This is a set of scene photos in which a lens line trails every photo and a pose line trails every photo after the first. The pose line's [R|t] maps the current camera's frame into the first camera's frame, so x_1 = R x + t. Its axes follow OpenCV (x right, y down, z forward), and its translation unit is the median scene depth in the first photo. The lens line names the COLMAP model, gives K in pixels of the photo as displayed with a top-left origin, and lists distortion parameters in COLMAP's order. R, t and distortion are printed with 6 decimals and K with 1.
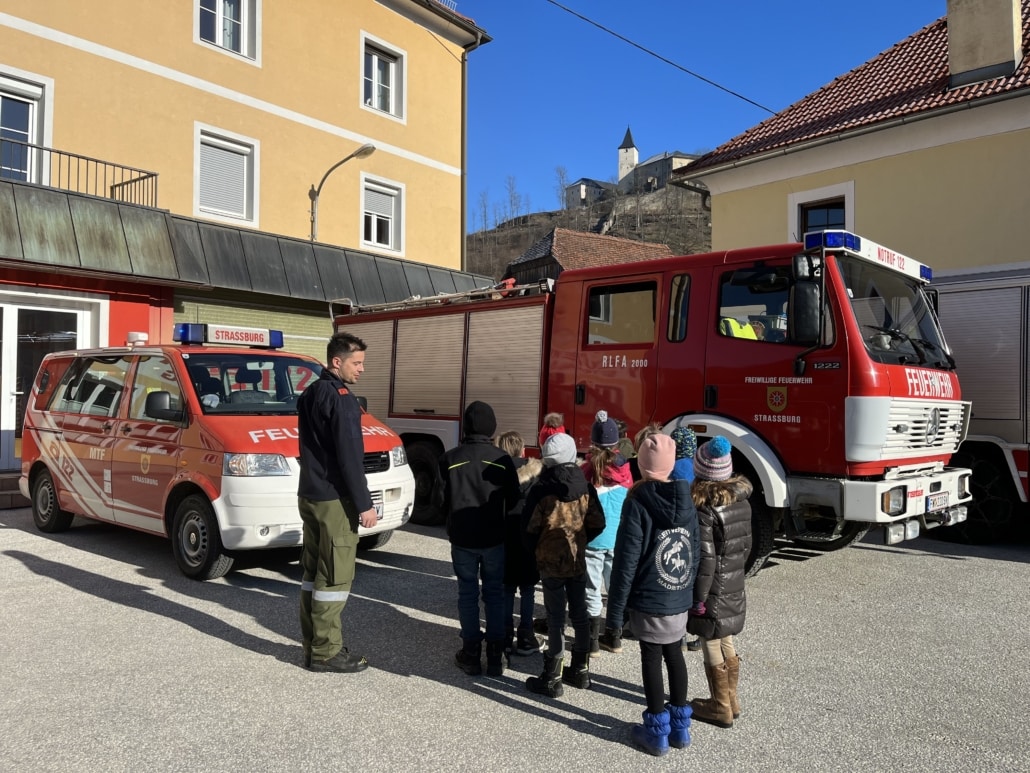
lens RADIAL K [[784.3, 0, 509.0], [0, 784.3, 385.4], [0, 0, 1]] dist [0.047144, -0.069038]
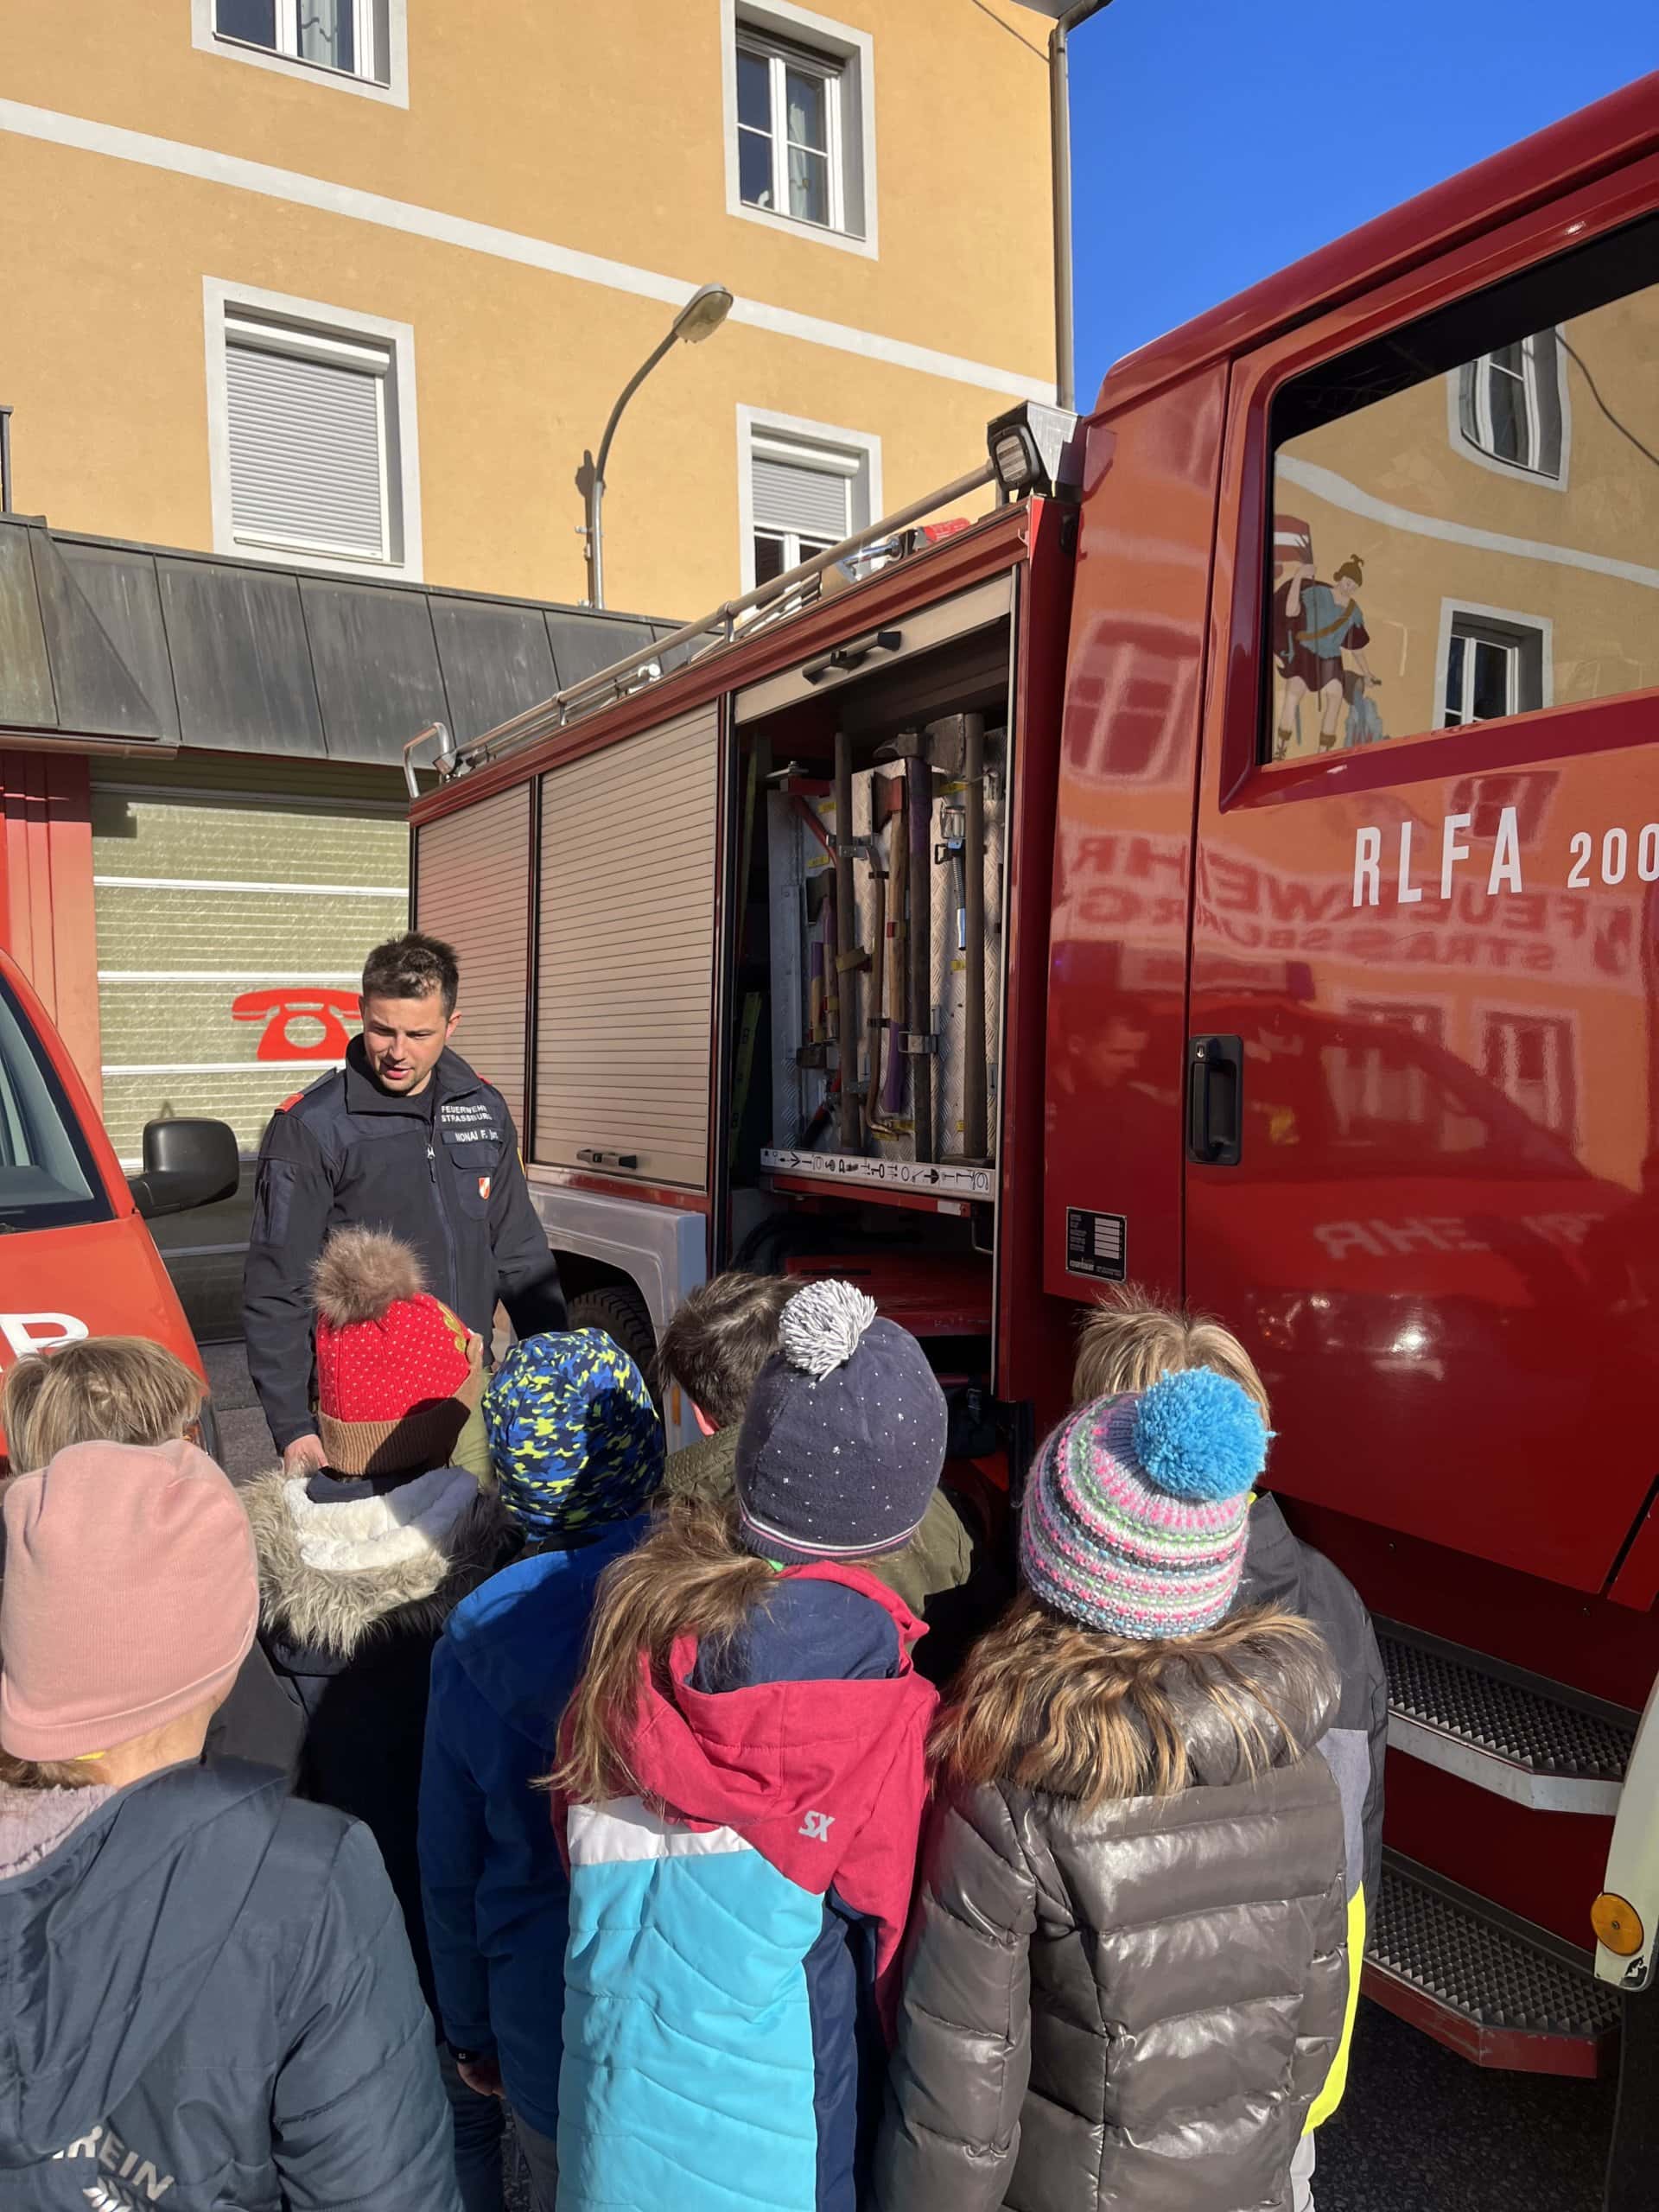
lens RADIAL K [[1684.3, 0, 827.3], [0, 1684.3, 1106.9], [0, 0, 1]] dist [0.047144, -0.069038]
pose [[0.959907, -0.020602, -0.279561, 0.051993], [0.035581, 0.998184, 0.048613, -0.002322], [0.278051, -0.056611, 0.958897, 0.310532]]
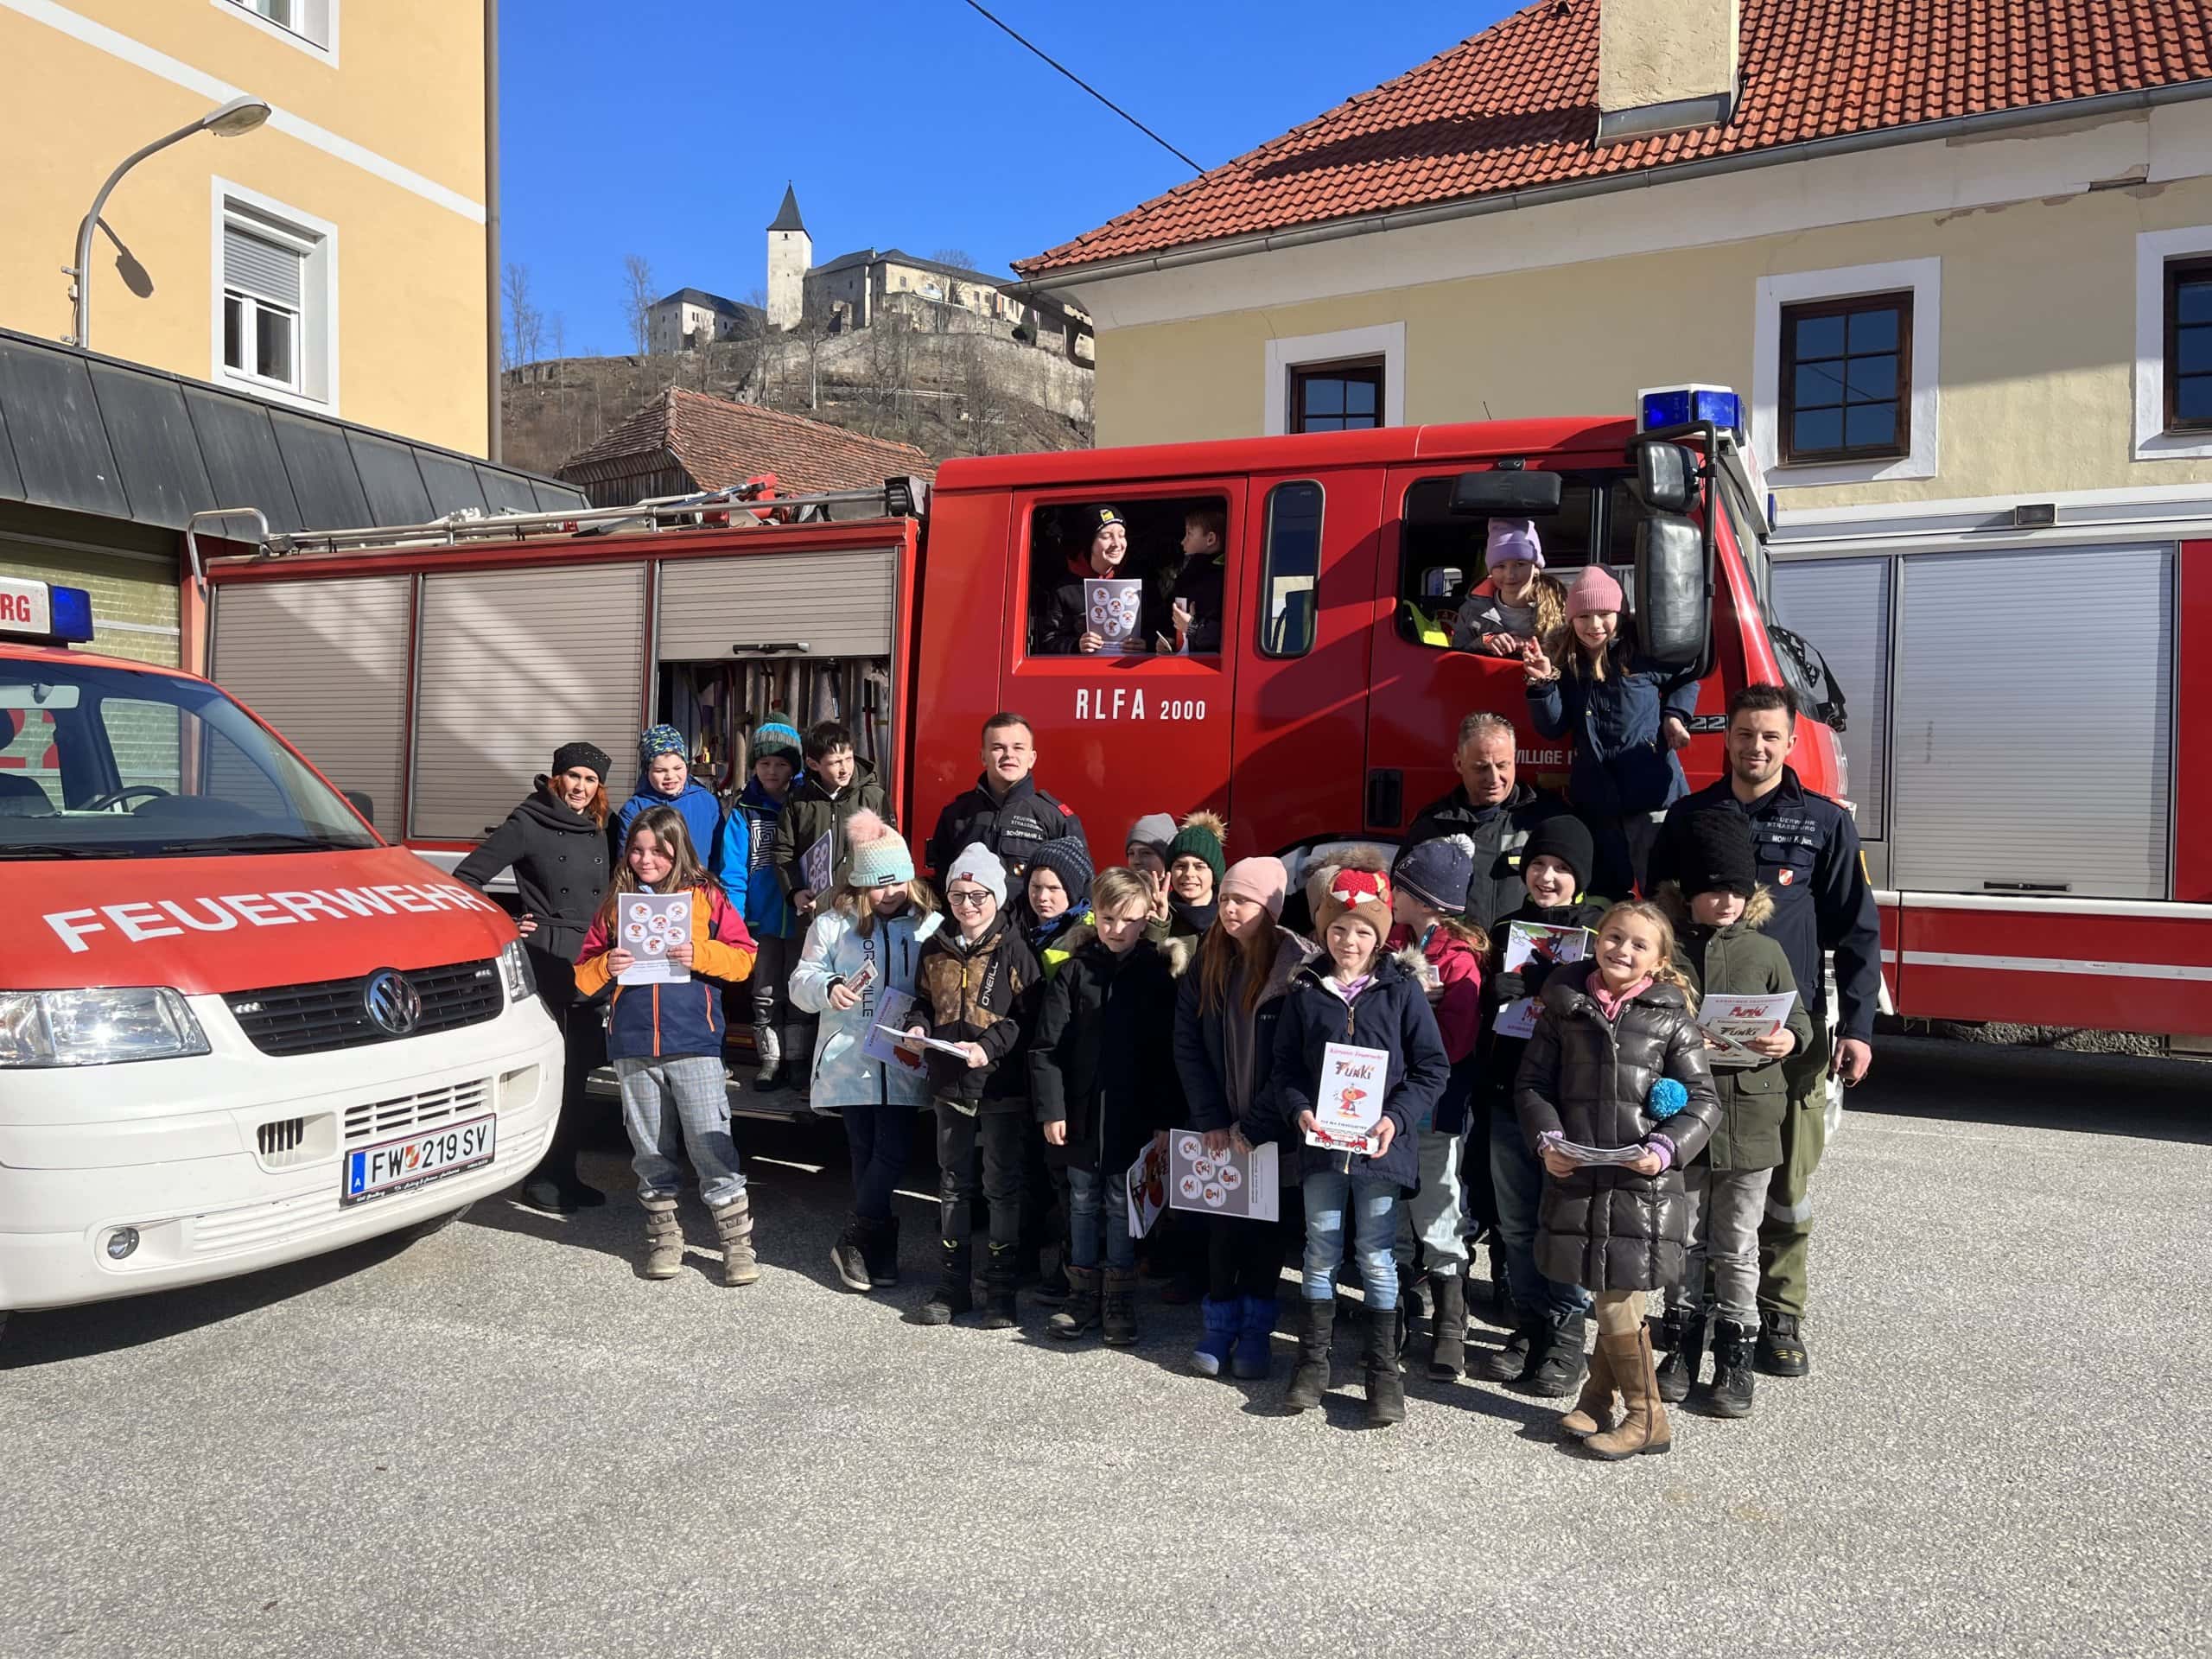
lens RADIAL K [[1684.3, 0, 1089.7], [0, 1684.3, 844.6], [0, 0, 1]] dist [0.047144, -0.069038]
pose [[0.945856, -0.009660, 0.324442, -0.064531], [-0.007367, 0.998661, 0.051212, -0.001752], [-0.324503, -0.050829, 0.944518, 0.102382]]
